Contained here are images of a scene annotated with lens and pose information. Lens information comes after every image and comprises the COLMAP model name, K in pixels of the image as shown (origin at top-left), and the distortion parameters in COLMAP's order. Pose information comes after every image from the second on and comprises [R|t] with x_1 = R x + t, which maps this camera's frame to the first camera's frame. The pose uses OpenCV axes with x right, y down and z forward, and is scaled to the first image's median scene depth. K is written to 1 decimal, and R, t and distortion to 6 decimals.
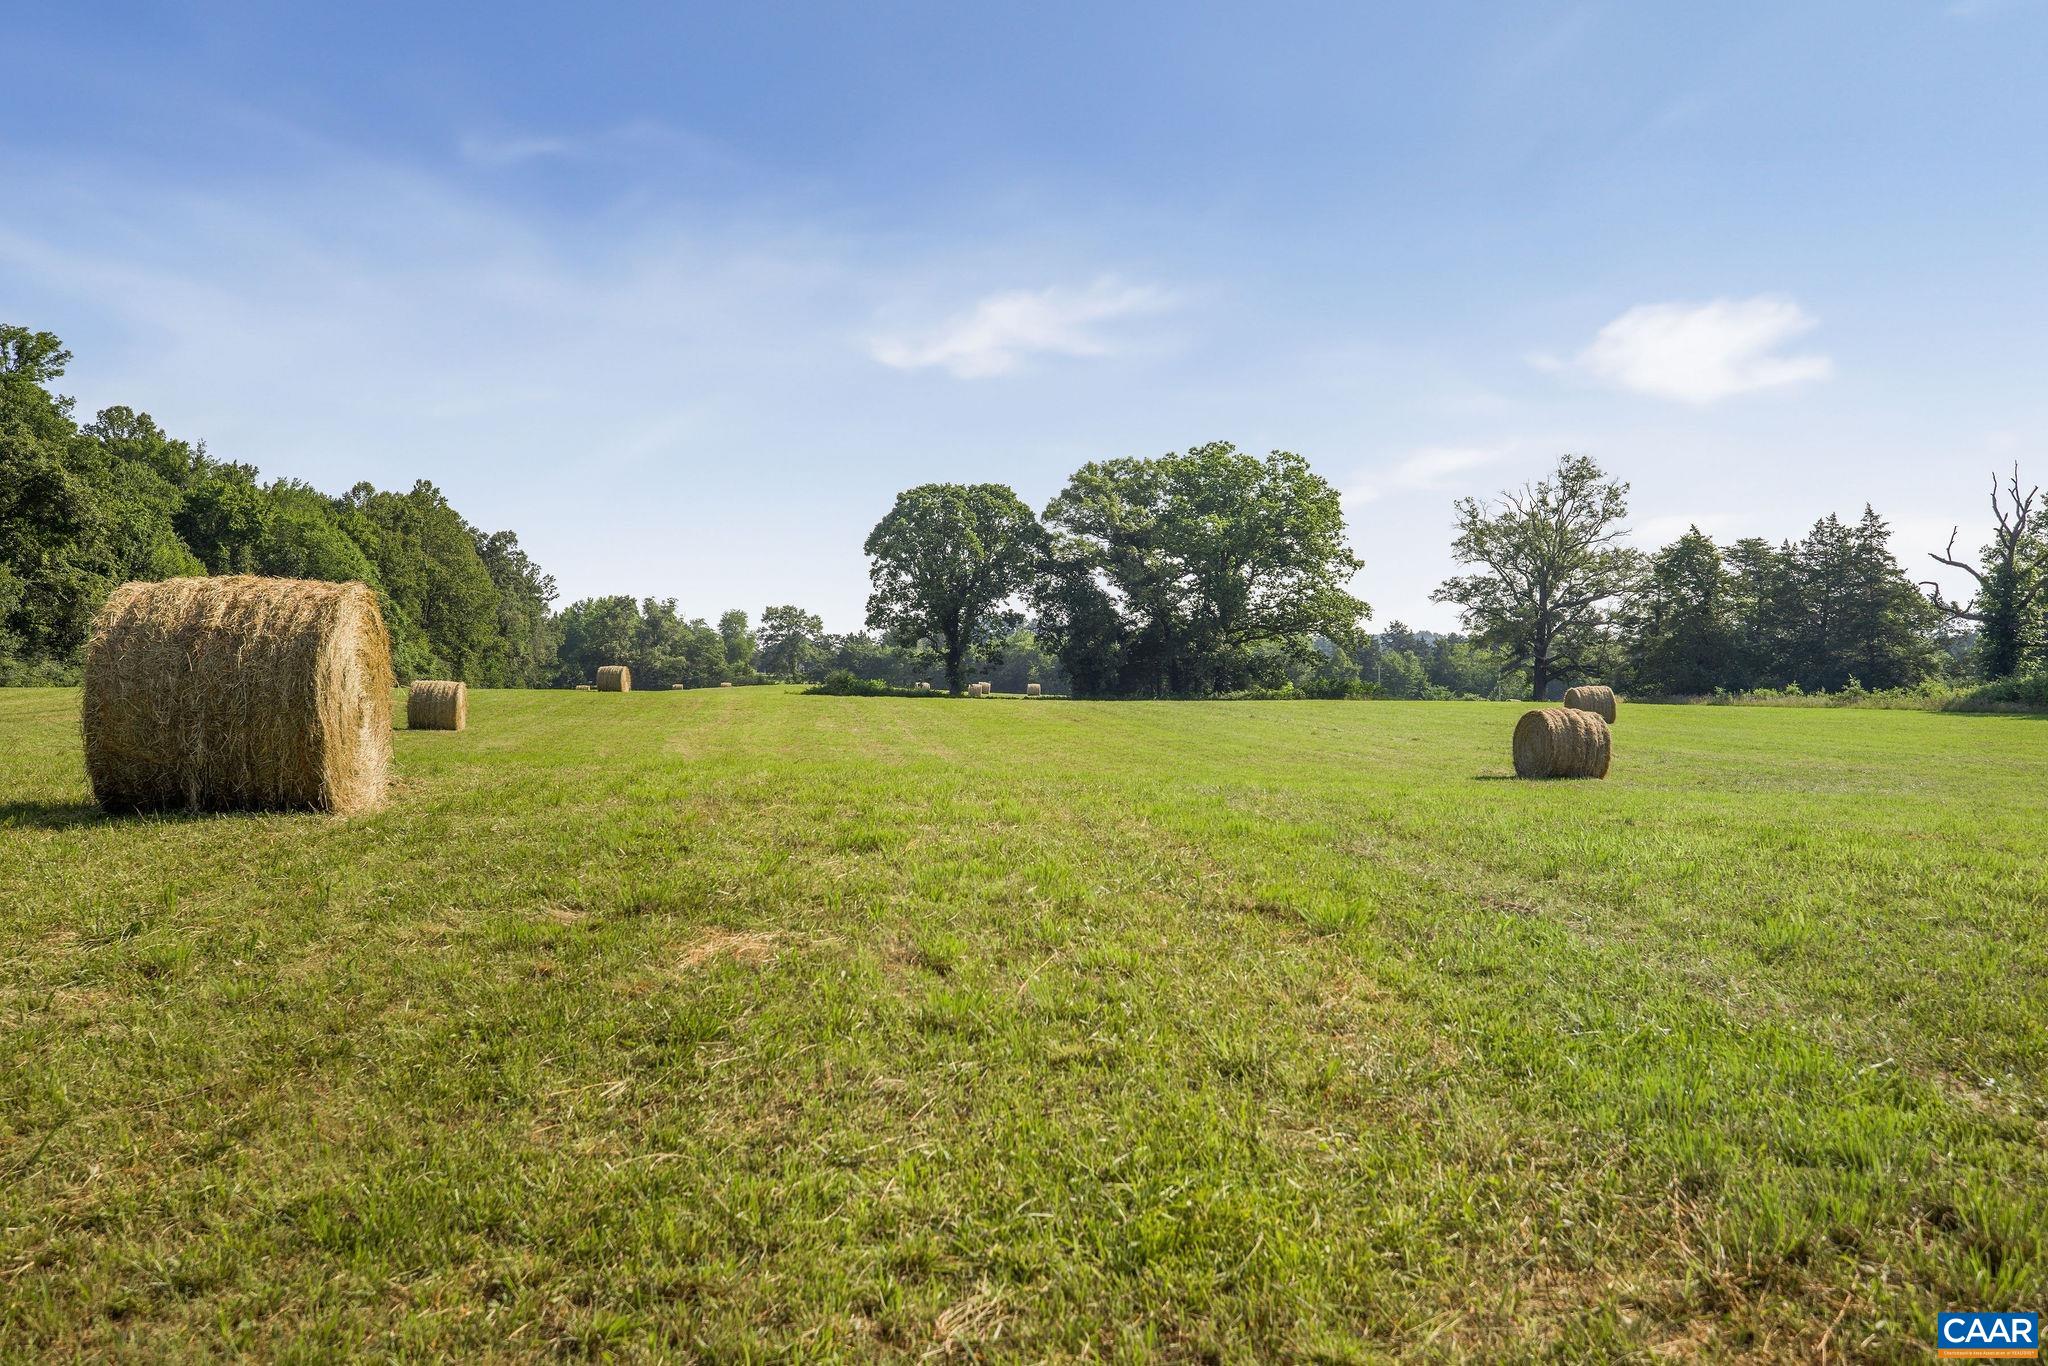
lens RADIAL K [[2082.7, 0, 1024.6], [0, 2082.7, 681.7], [0, 0, 1]] dist [-0.020537, 0.000000]
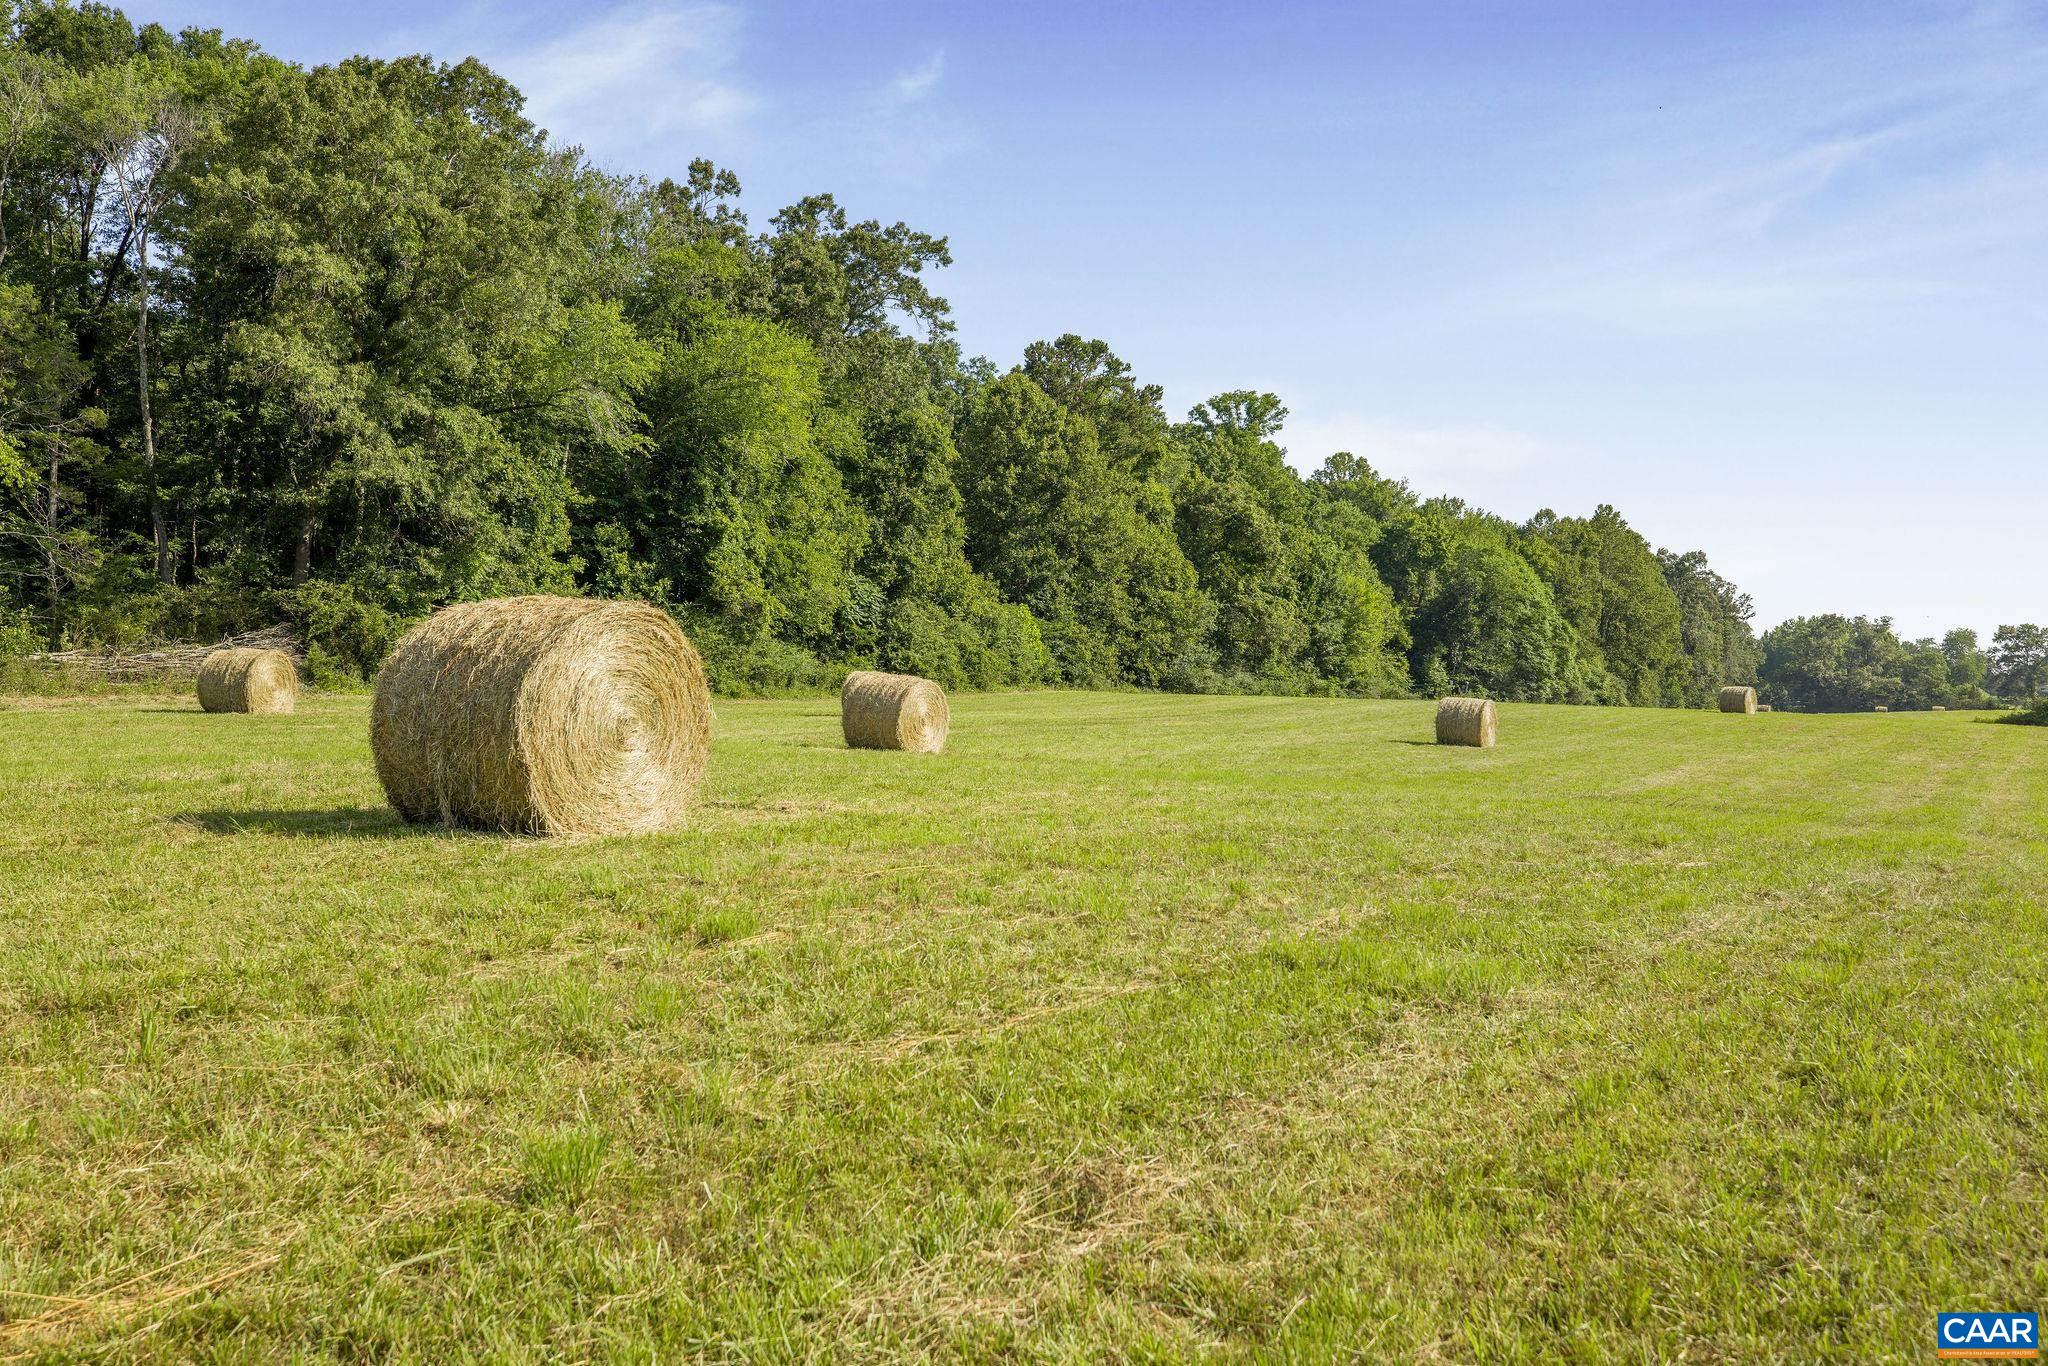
lens RADIAL K [[1832.7, 0, 1023.6], [0, 1832.7, 679.2], [0, 0, 1]] dist [0.014230, 0.009693]
pose [[0.751553, 0.017926, -0.659430, 0.104021], [-0.022017, 0.999755, 0.002085, -0.004789], [0.659306, 0.012952, 0.751763, 0.115344]]
